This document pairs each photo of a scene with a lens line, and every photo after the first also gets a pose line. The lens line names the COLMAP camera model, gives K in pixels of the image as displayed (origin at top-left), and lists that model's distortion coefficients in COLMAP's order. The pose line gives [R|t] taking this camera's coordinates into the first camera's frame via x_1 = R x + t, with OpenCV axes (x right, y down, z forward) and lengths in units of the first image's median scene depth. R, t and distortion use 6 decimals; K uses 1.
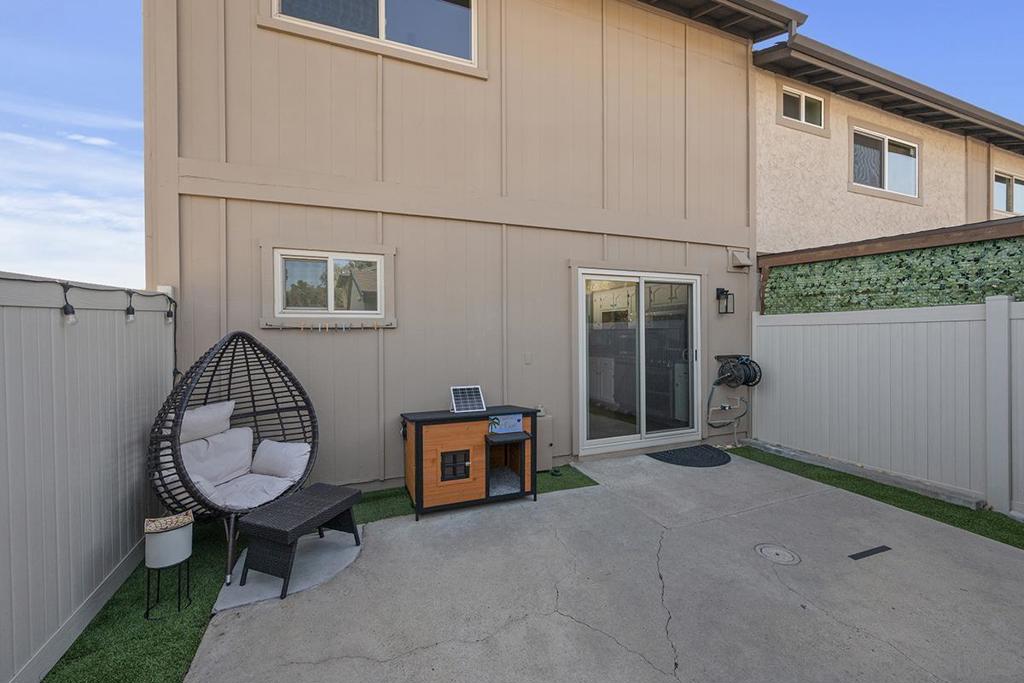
lens RADIAL K [[395.7, 0, 514.5], [0, 395.7, 331.5], [0, 0, 1]] dist [0.000266, -0.000452]
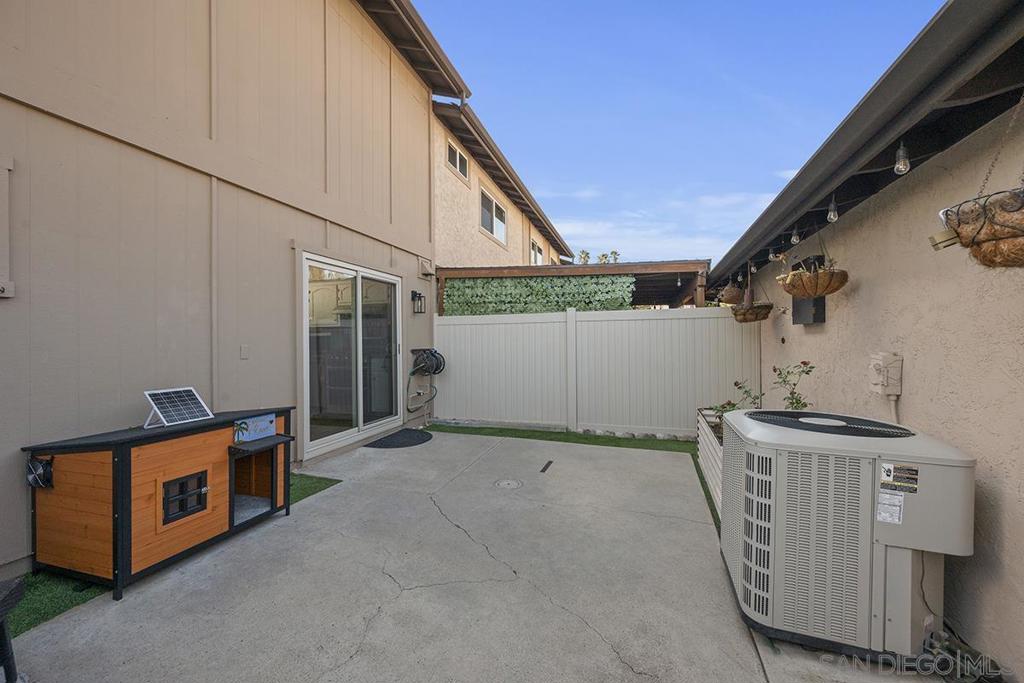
lens RADIAL K [[395.7, 0, 491.8], [0, 395.7, 335.7], [0, 0, 1]] dist [0.000266, -0.000452]
pose [[0.653174, 0.014198, 0.757075, -0.236766], [-0.003749, 0.999873, -0.015517, 0.043600], [-0.757199, 0.007297, 0.653144, 0.089403]]
